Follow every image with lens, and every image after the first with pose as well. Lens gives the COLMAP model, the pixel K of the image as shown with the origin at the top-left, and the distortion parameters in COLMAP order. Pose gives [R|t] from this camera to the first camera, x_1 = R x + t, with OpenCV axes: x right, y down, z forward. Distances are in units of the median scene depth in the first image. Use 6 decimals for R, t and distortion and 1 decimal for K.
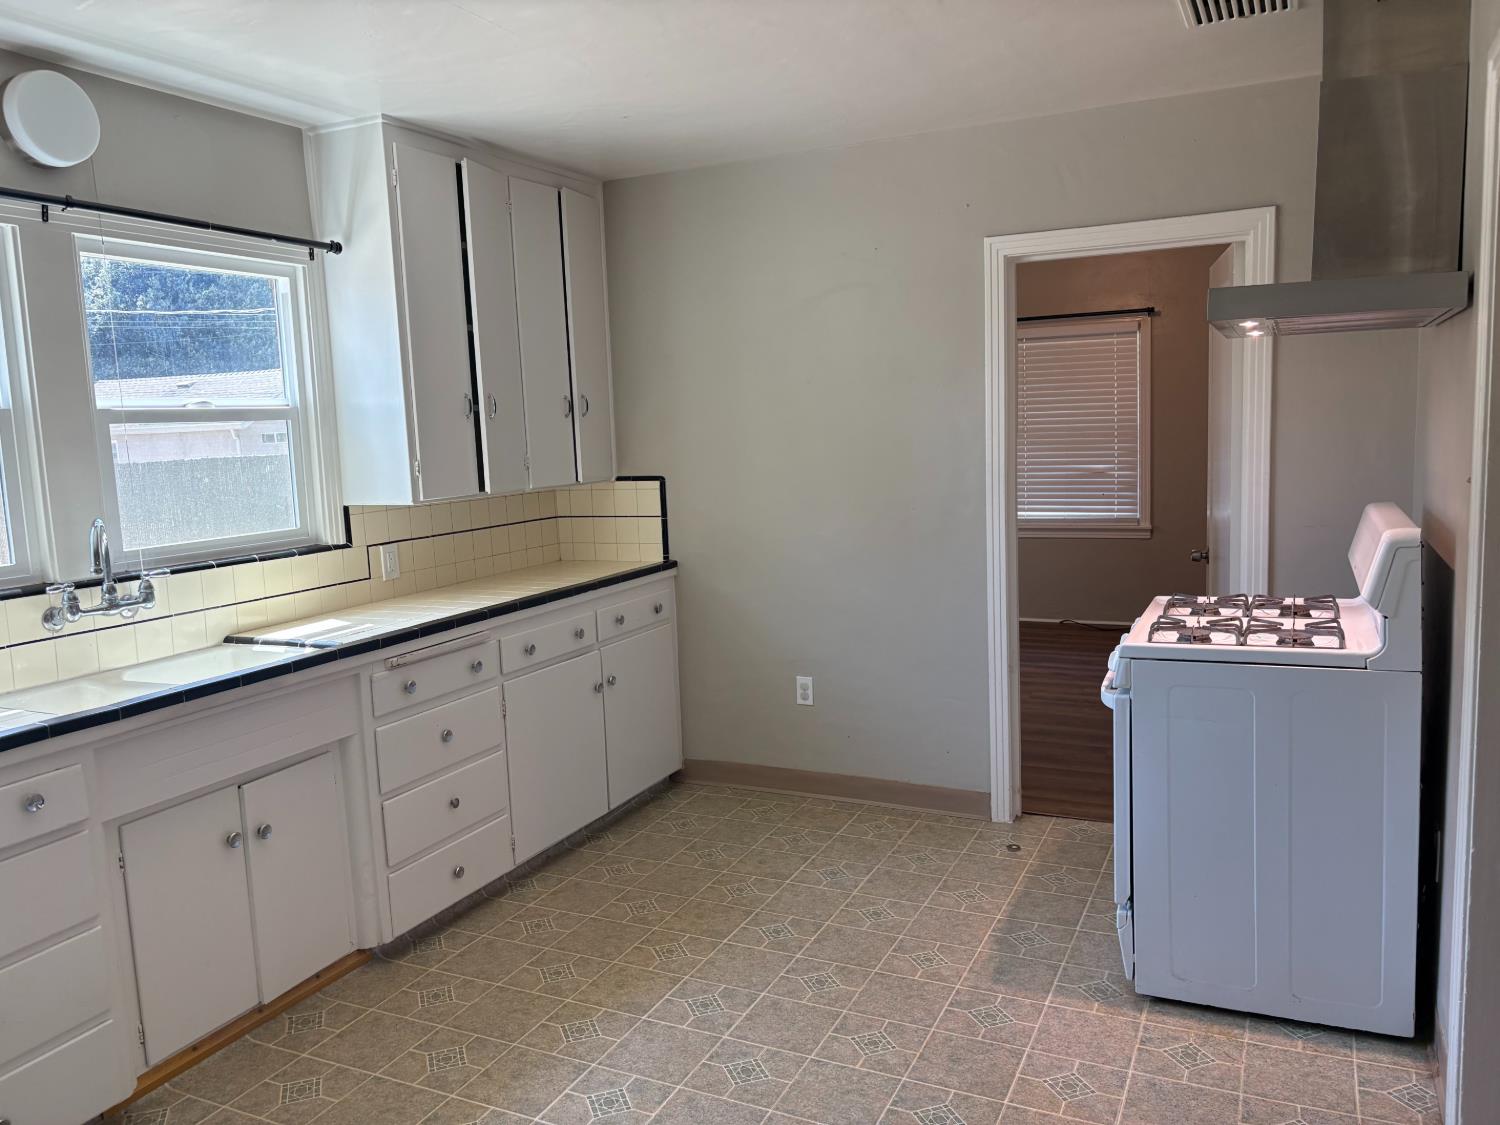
lens RADIAL K [[1148.8, 0, 741.8], [0, 1148.8, 563.2], [0, 0, 1]] dist [0.049788, -0.040541]
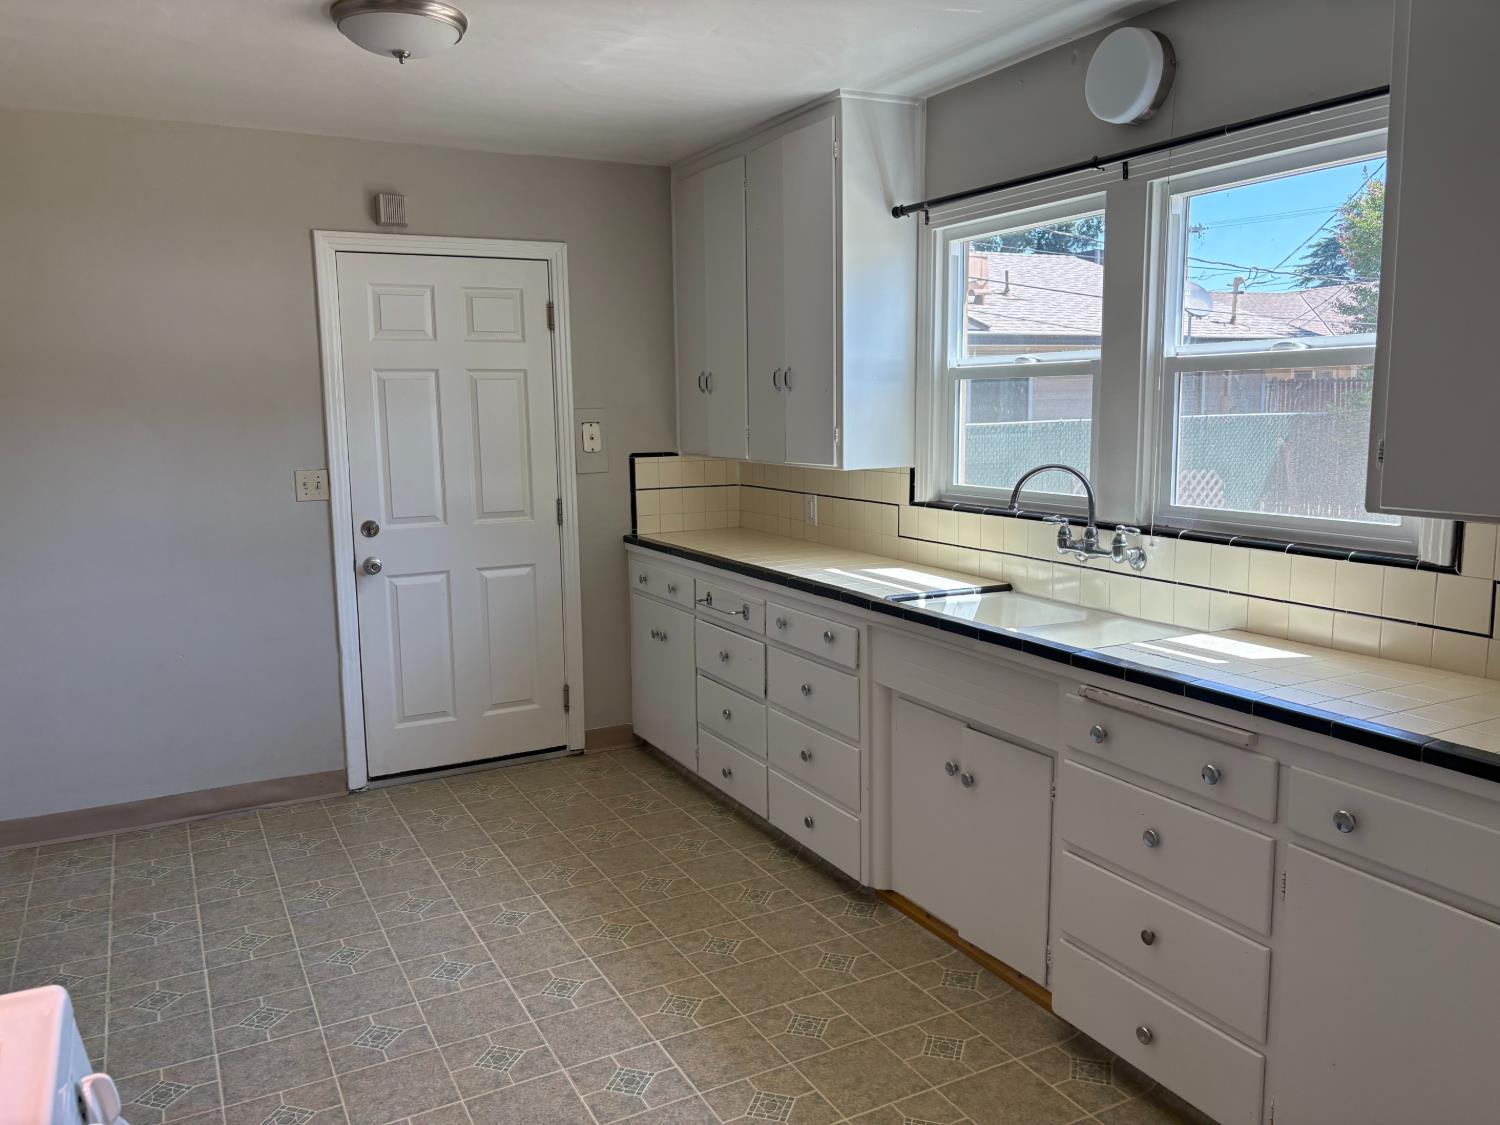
lens RADIAL K [[1148.8, 0, 741.8], [0, 1148.8, 563.2], [0, 0, 1]] dist [0.049788, -0.040541]
pose [[-0.596411, 0.160245, -0.786521, 0.442035], [-0.061576, 0.967848, 0.243881, -0.176494], [0.800314, 0.193885, -0.567368, 1.270502]]
